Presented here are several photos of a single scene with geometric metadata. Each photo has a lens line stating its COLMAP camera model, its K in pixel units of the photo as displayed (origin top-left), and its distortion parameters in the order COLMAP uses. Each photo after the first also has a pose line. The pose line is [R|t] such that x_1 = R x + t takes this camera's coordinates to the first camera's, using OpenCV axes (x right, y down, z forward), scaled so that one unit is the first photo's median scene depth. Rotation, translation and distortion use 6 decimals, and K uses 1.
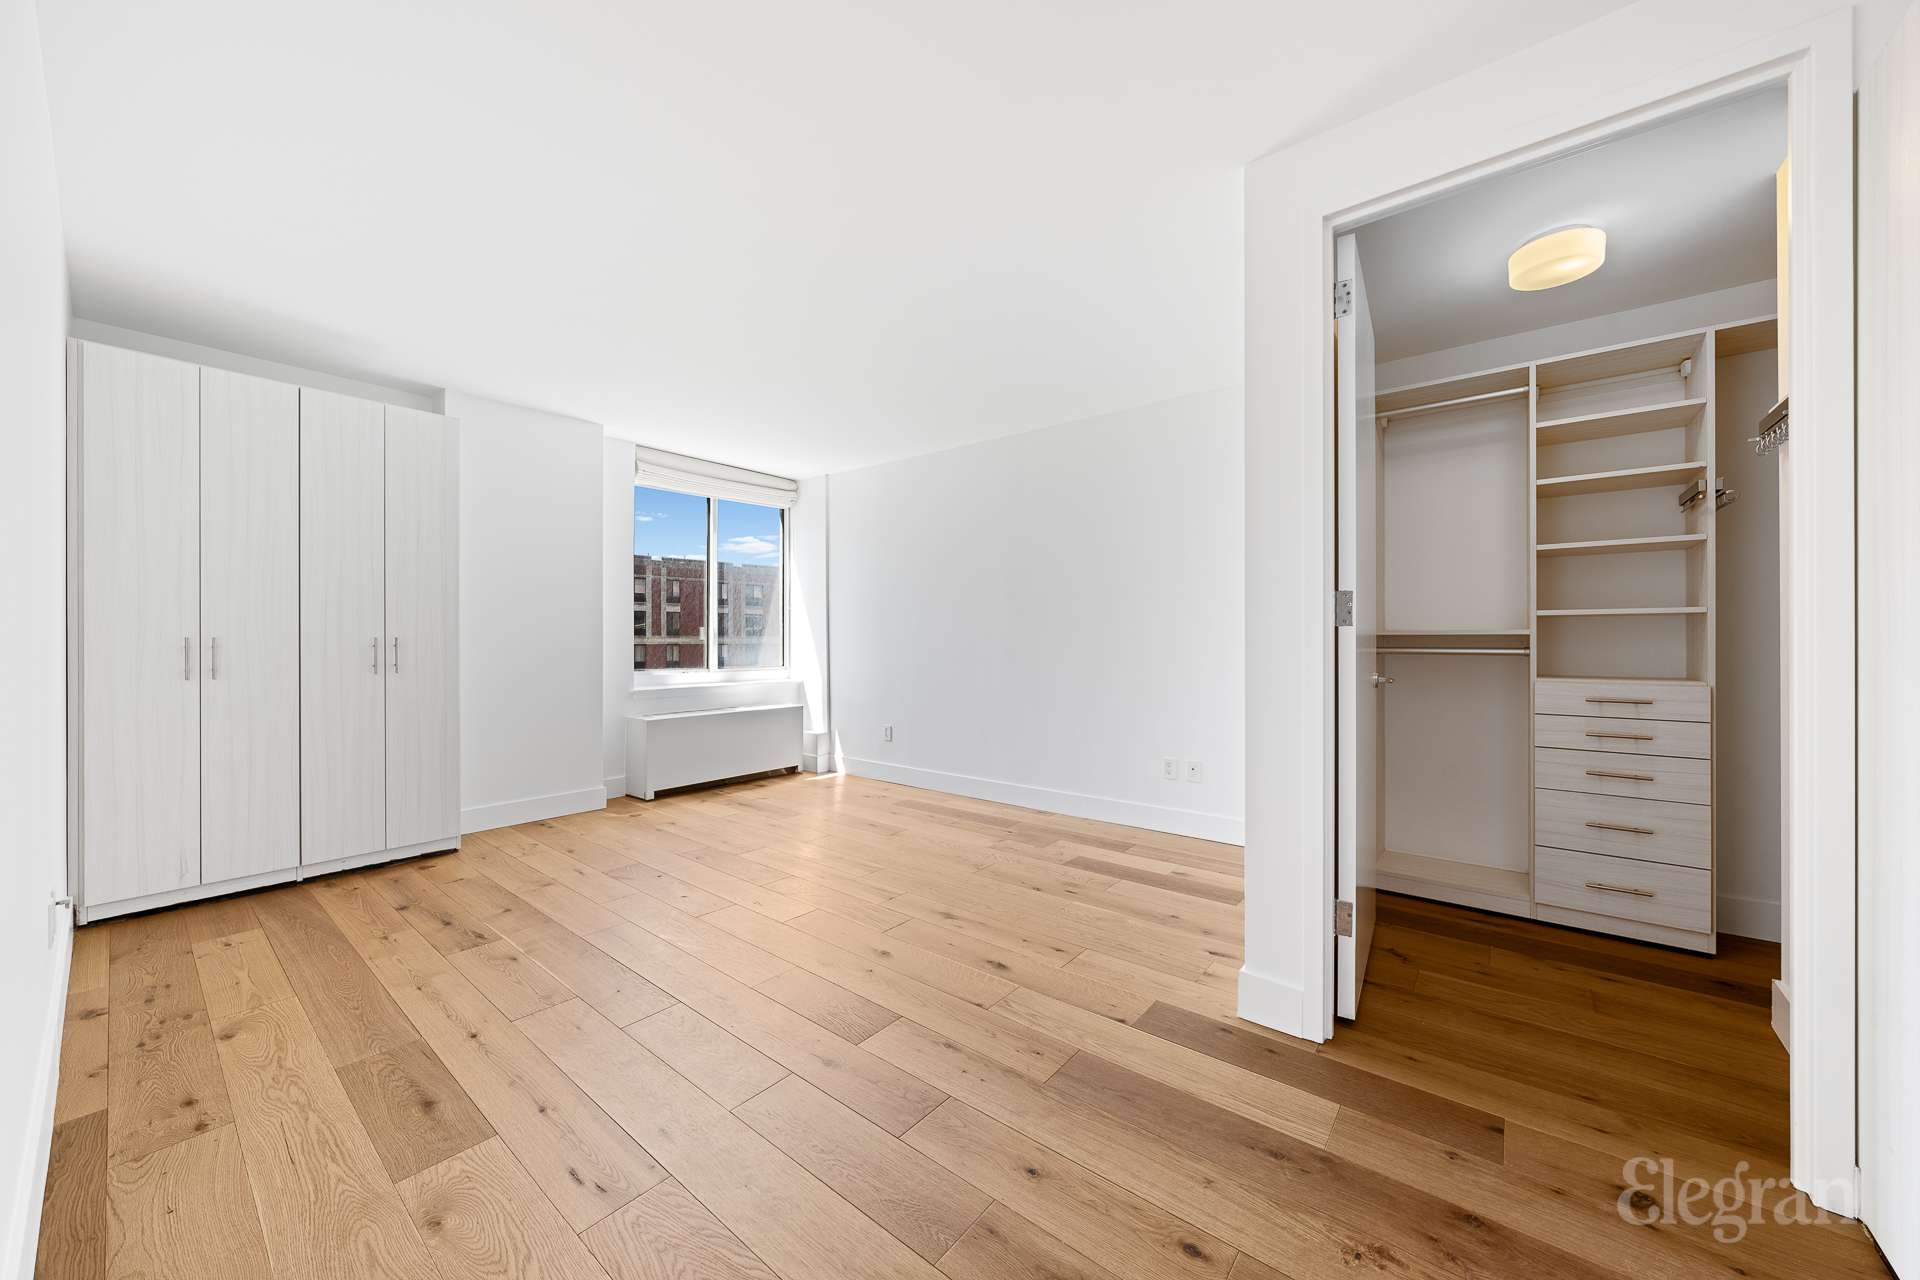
lens RADIAL K [[680.8, 0, 941.1], [0, 680.8, 635.0], [0, 0, 1]] dist [-0.000207, -0.000133]
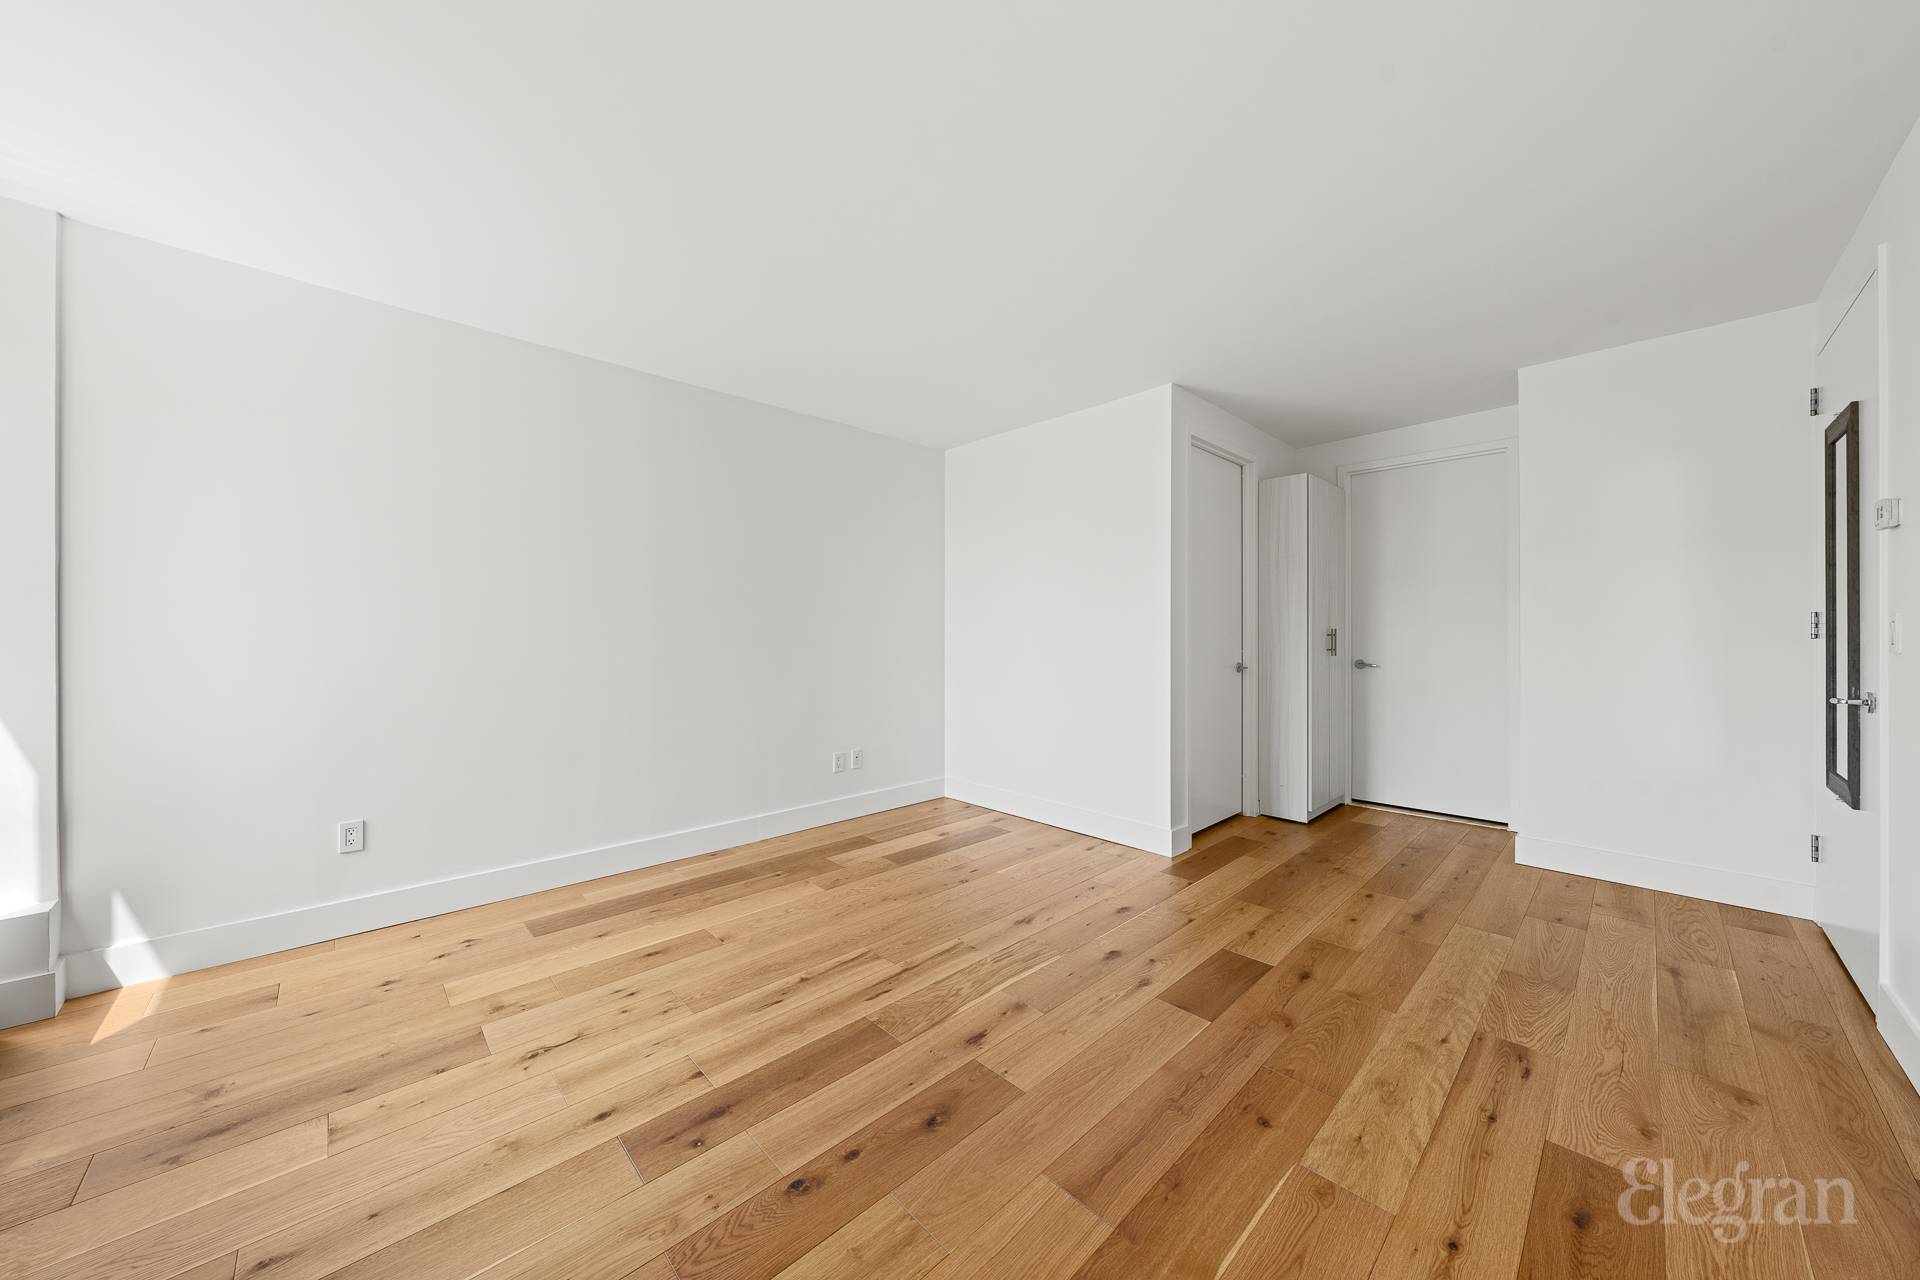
lens RADIAL K [[680.8, 0, 941.1], [0, 680.8, 635.0], [0, 0, 1]] dist [-0.000207, -0.000133]
pose [[0.118734, -0.003862, 0.992919, -0.958244], [-0.005204, 0.999976, 0.004512, -0.011768], [-0.992912, -0.005702, 0.118711, 0.966875]]
